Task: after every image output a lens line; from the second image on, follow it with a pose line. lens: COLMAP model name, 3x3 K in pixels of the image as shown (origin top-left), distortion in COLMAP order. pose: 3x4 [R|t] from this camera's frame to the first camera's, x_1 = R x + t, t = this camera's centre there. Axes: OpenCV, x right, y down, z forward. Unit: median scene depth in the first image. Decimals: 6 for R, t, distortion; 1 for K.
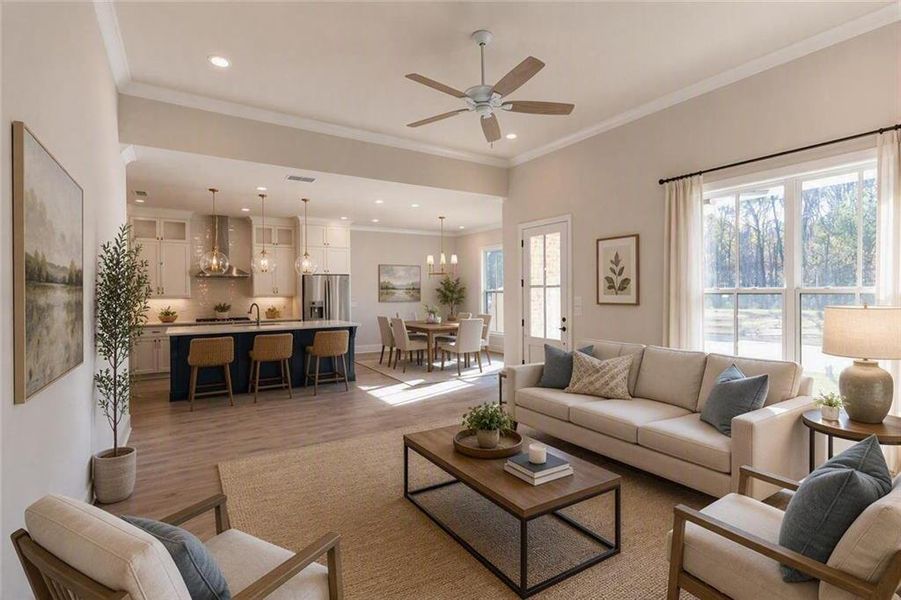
lens RADIAL K [[410.2, 0, 452.2], [0, 410.2, 299.7], [0, 0, 1]] dist [0.028612, -0.000278]
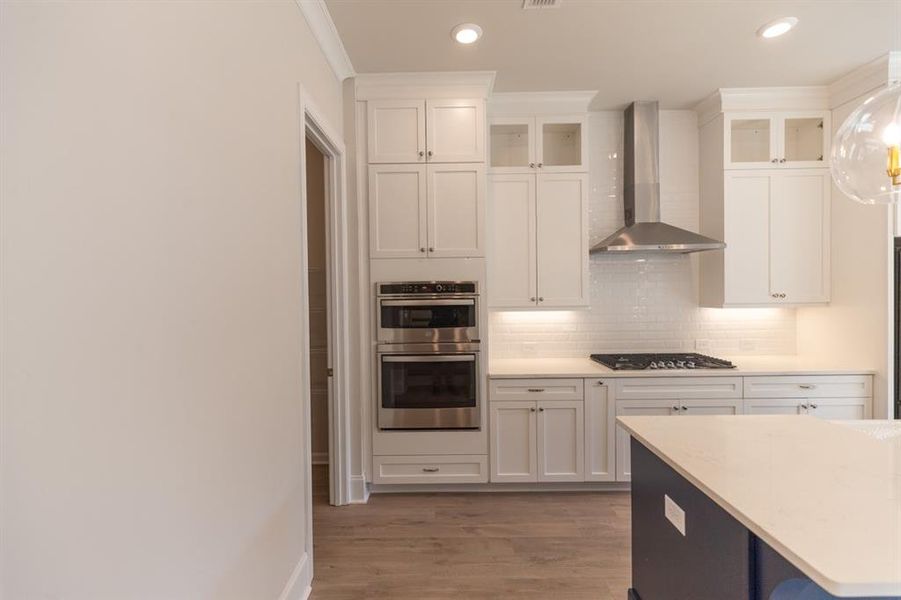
lens RADIAL K [[400.9, 0, 448.0], [0, 400.9, 298.8], [0, 0, 1]] dist [0.006017, -0.000408]
pose [[0.826229, 0.012947, -0.563186, -0.780611], [-0.012674, 0.999910, 0.004392, -0.008041], [0.563193, 0.003509, 0.826318, 0.864358]]
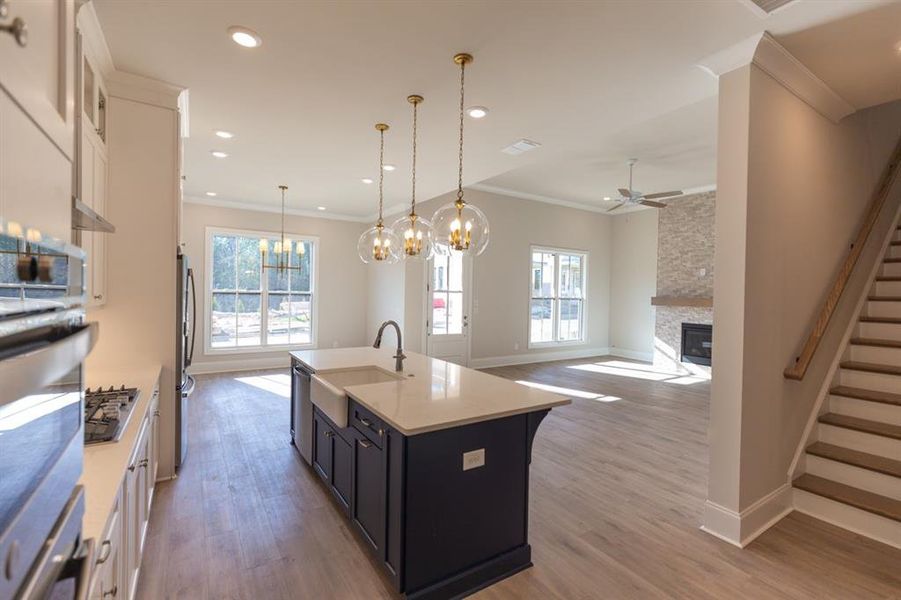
lens RADIAL K [[400.9, 0, 448.0], [0, 400.9, 298.8], [0, 0, 1]] dist [0.006017, -0.000408]
pose [[0.020776, -0.000005, 0.999784, -1.204490], [0.004930, 0.999988, -0.000098, -0.013172], [-0.999772, 0.004931, 0.020776, 1.212098]]
